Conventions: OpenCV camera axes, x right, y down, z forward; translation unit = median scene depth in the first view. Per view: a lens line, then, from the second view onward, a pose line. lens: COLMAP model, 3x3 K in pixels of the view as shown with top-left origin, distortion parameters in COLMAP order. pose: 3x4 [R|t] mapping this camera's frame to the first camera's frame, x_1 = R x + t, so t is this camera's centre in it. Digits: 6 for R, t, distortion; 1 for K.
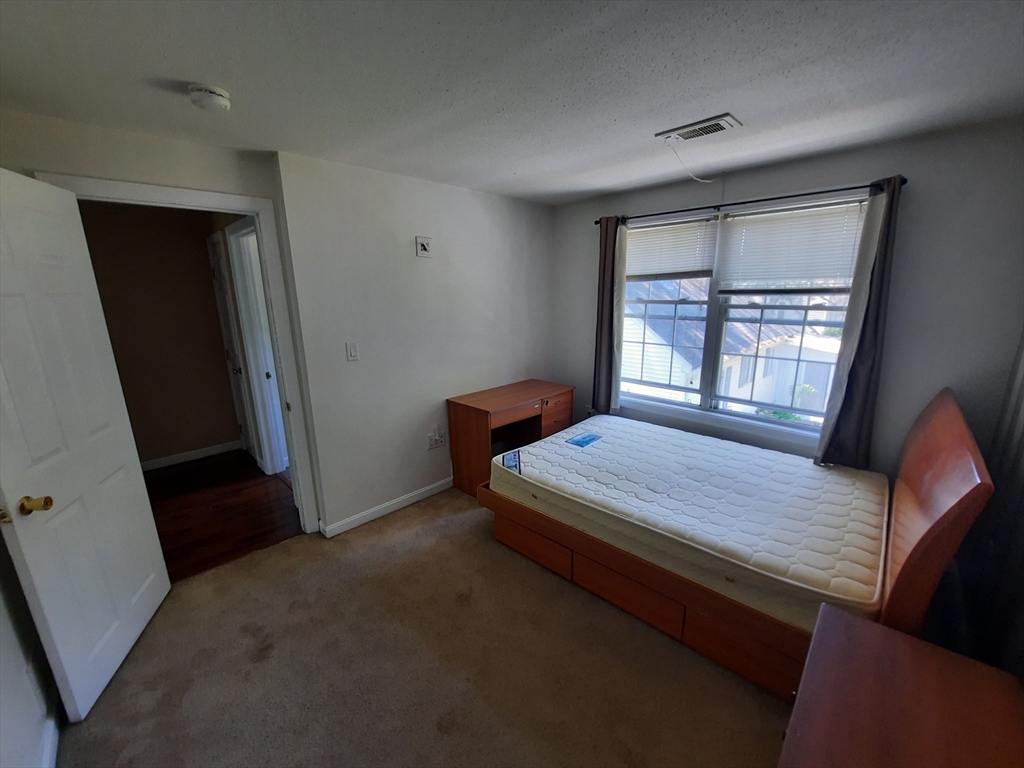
lens RADIAL K [[404.6, 0, 513.9], [0, 404.6, 385.3], [0, 0, 1]] dist [-0.001229, 0.000060]
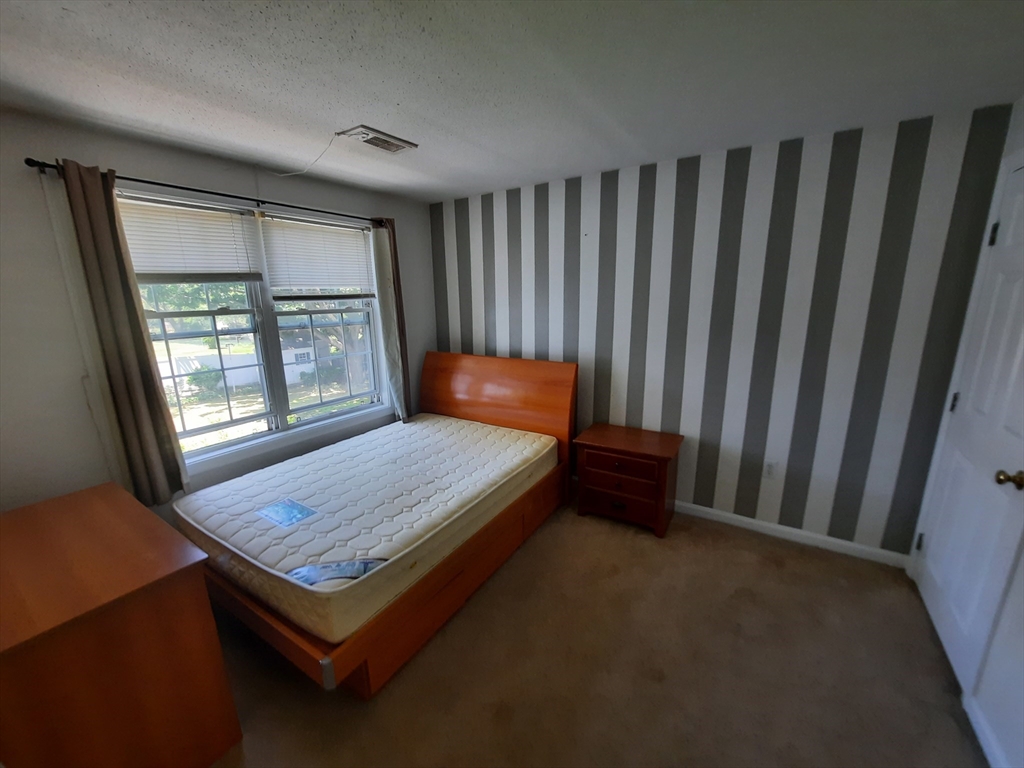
lens RADIAL K [[414.3, 0, 512.0], [0, 414.3, 384.0], [0, 0, 1]] dist [0.001868, 0.000184]
pose [[-0.183681, -0.194824, 0.963486, -0.536832], [0.246116, 0.939828, 0.236960, -0.143271], [-0.951677, 0.280654, -0.124679, 0.684112]]
